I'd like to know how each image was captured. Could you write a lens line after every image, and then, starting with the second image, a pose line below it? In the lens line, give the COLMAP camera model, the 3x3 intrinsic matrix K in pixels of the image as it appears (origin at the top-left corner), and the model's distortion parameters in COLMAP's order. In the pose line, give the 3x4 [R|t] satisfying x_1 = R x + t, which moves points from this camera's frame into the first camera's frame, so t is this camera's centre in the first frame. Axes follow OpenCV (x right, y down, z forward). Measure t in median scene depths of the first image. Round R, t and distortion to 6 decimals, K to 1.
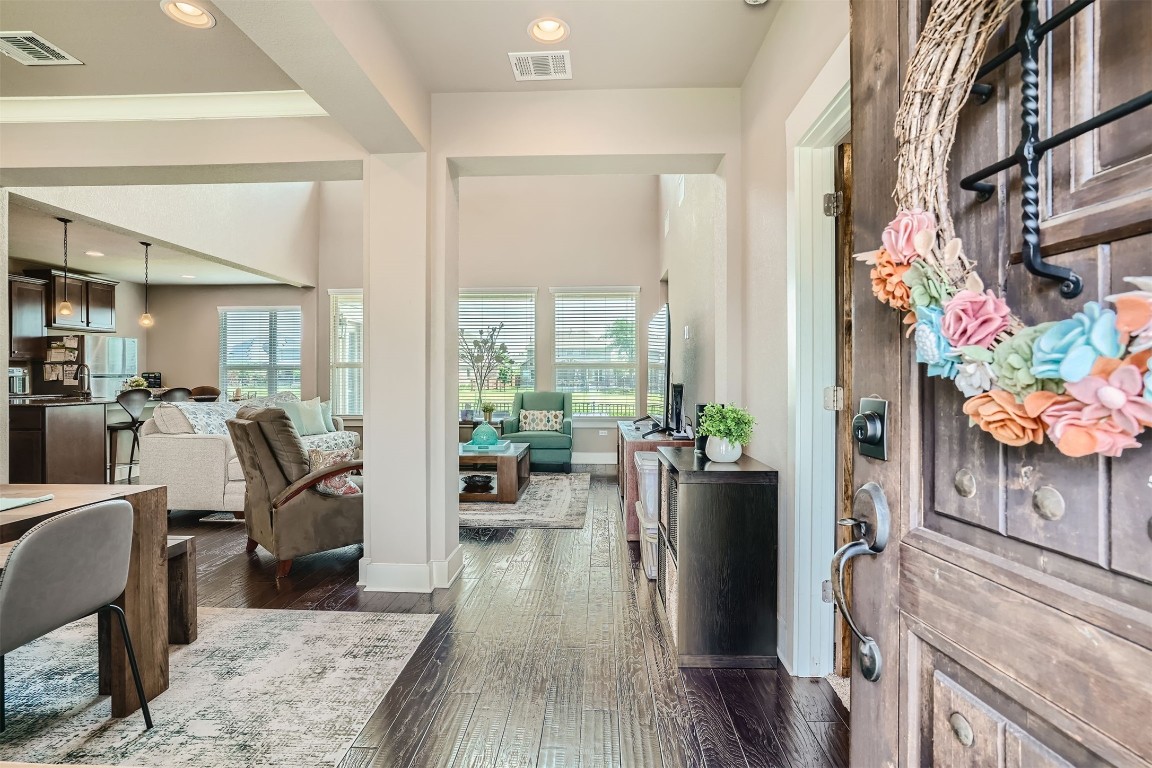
lens RADIAL K [[559.6, 0, 570.7], [0, 559.6, 378.9], [0, 0, 1]] dist [-0.032767, 0.017636]
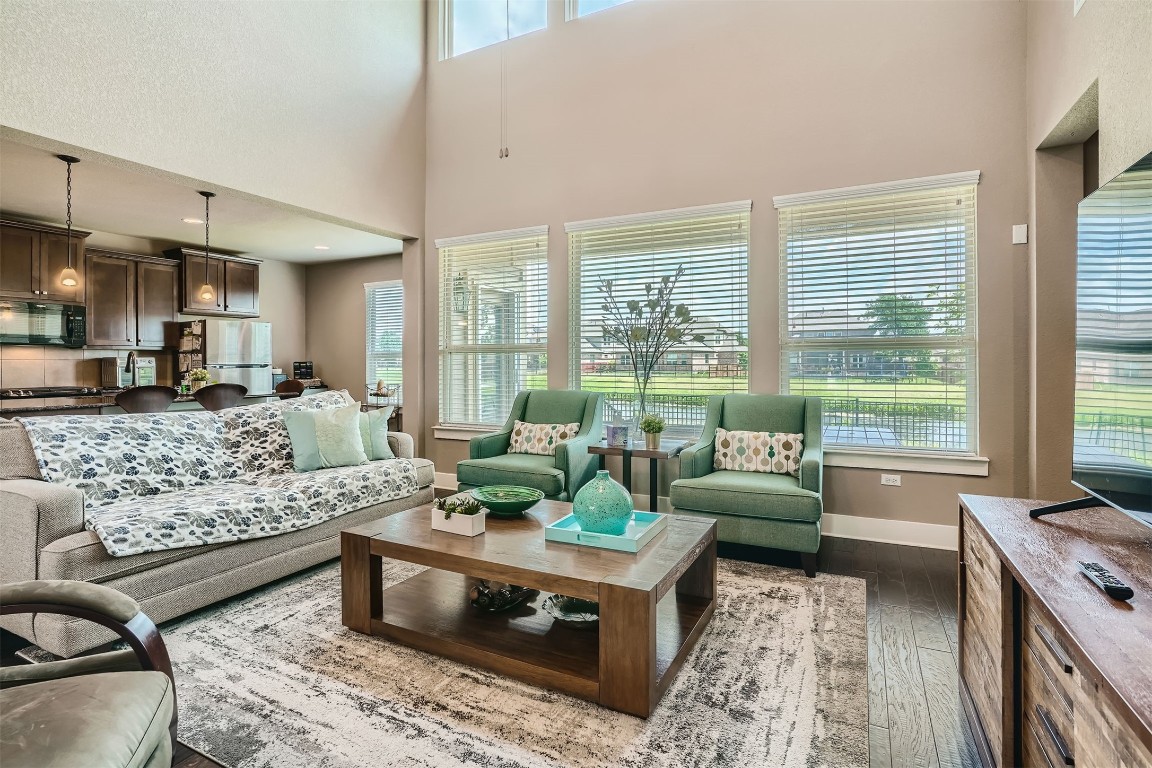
lens RADIAL K [[559.6, 0, 571.7], [0, 559.6, 358.8], [0, 0, 1]] dist [-0.032767, 0.017636]
pose [[0.912420, -0.008967, -0.409157, 0.001715], [0.004669, 0.999923, -0.011504, -0.004618], [0.409229, 0.008586, 0.912391, 0.439037]]
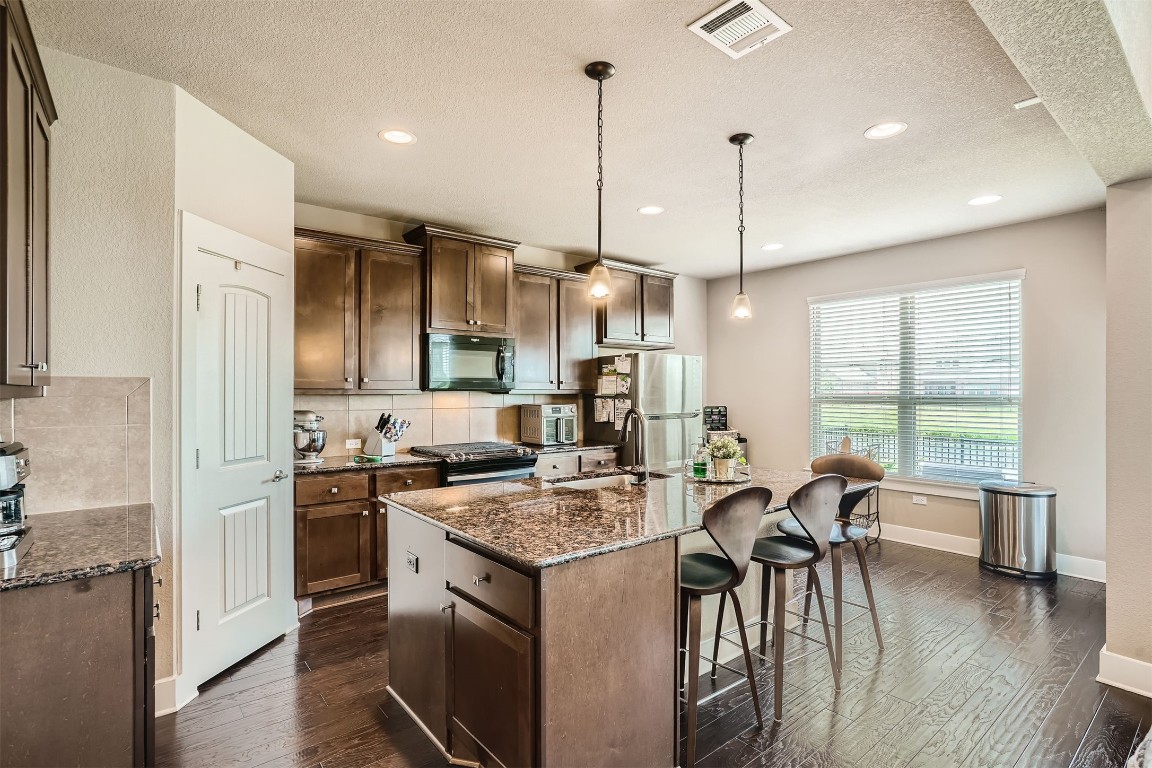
lens RADIAL K [[559.6, 0, 576.6], [0, 559.6, 390.6], [0, 0, 1]] dist [-0.032767, 0.017636]
pose [[0.667923, -0.004254, -0.744218, -0.448569], [-0.002105, 0.999969, -0.007606, -0.030765], [0.744227, 0.006647, 0.667894, 0.514690]]
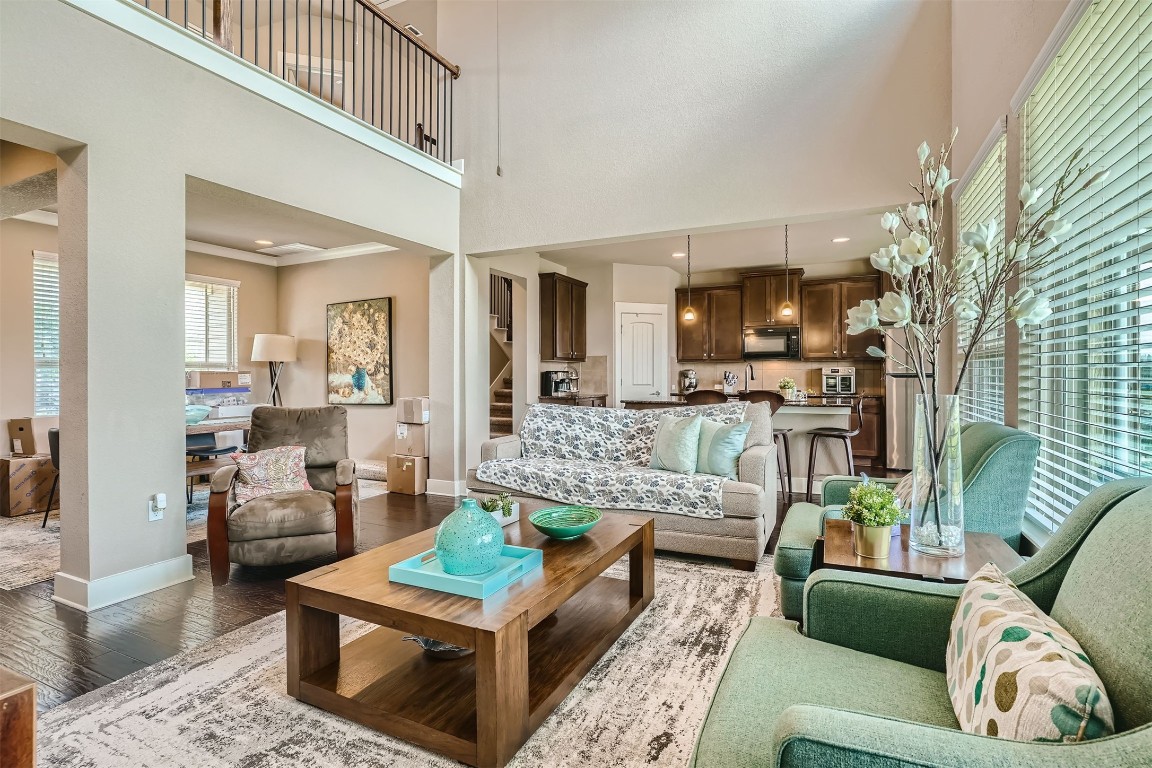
lens RADIAL K [[559.6, 0, 584.4], [0, 559.6, 383.5], [0, 0, 1]] dist [-0.032767, 0.017636]
pose [[-0.379271, 0.014617, -0.925170, 0.118018], [-0.000704, 0.999870, 0.016086, -0.006706], [0.925285, 0.006753, -0.379211, 0.885636]]
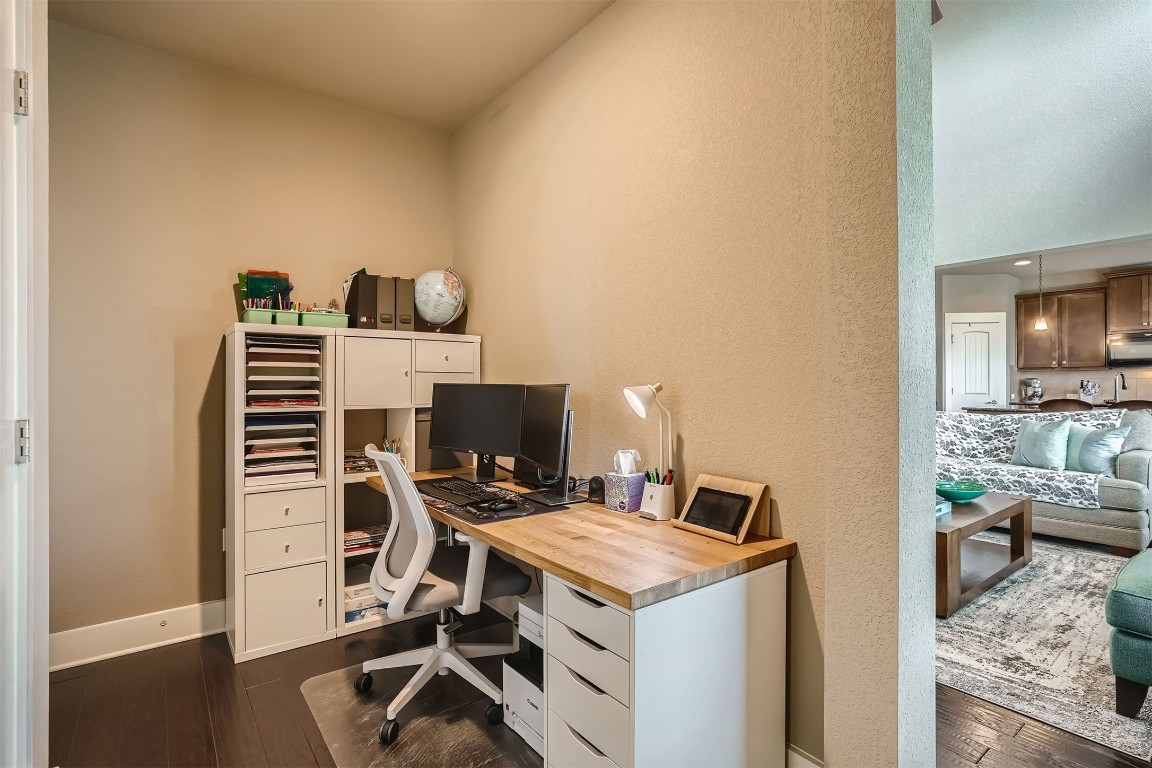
lens RADIAL K [[559.6, 0, 578.7], [0, 559.6, 386.2], [0, 0, 1]] dist [-0.032767, 0.017636]
pose [[-0.759266, 0.003802, -0.650769, 0.347232], [0.000444, 0.999986, 0.005324, -0.007085], [0.650780, 0.003753, -0.759257, 0.892073]]
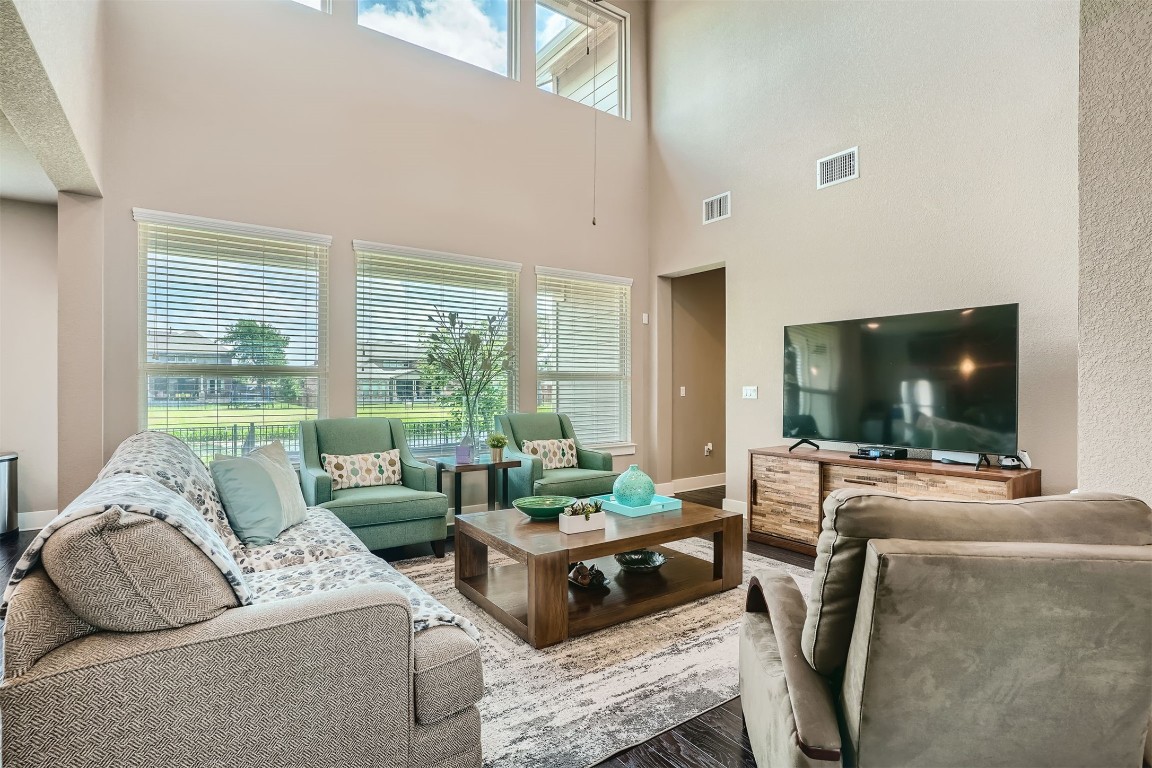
lens RADIAL K [[559.6, 0, 569.2], [0, 559.6, 389.8], [0, 0, 1]] dist [-0.032767, 0.017636]
pose [[0.792459, -0.003492, 0.609916, -0.430507], [0.002411, 0.999994, 0.002593, -0.006778], [-0.609921, -0.000584, 0.792462, 0.408720]]
